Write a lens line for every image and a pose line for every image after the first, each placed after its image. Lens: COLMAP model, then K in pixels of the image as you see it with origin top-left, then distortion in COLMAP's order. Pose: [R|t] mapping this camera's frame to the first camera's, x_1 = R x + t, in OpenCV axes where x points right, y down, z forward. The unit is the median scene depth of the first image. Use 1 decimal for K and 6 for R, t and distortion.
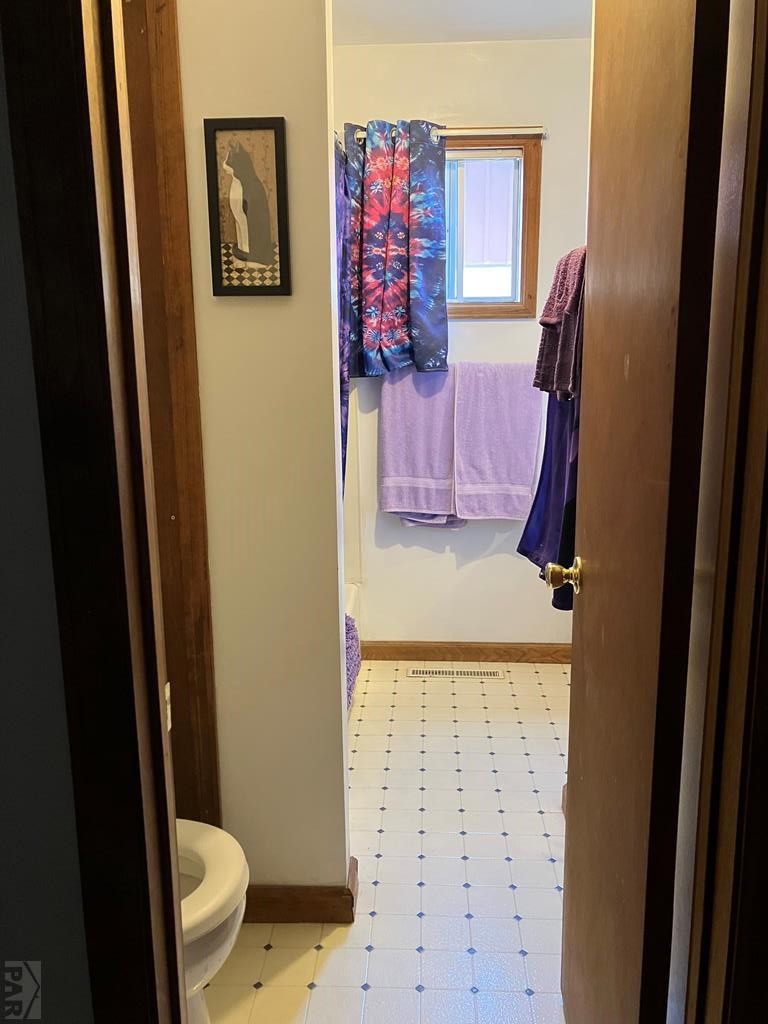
lens RADIAL K [[844.1, 0, 387.3], [0, 844.1, 517.9], [0, 0, 1]] dist [0.035854, -0.012228]
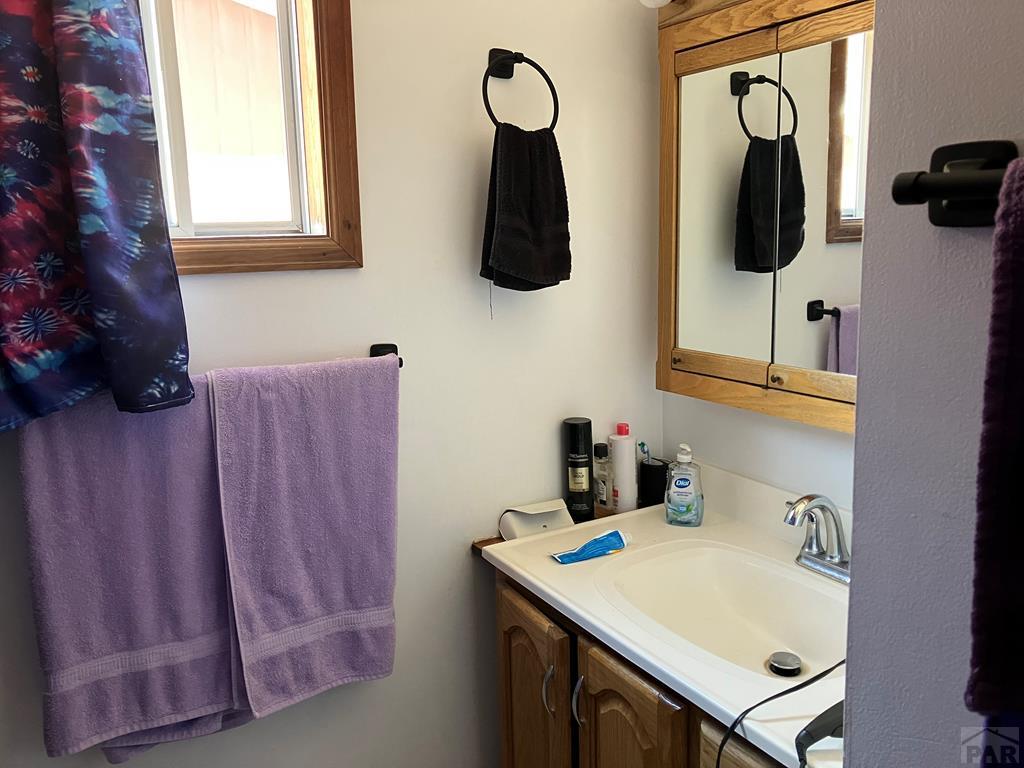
lens RADIAL K [[844.1, 0, 513.5], [0, 844.1, 374.9], [0, 0, 1]] dist [0.035854, -0.012228]
pose [[0.830823, -0.108190, 0.545919, -0.028313], [0.128004, 0.991772, 0.001742, -0.165349], [-0.541616, 0.068432, 0.837836, 0.549561]]
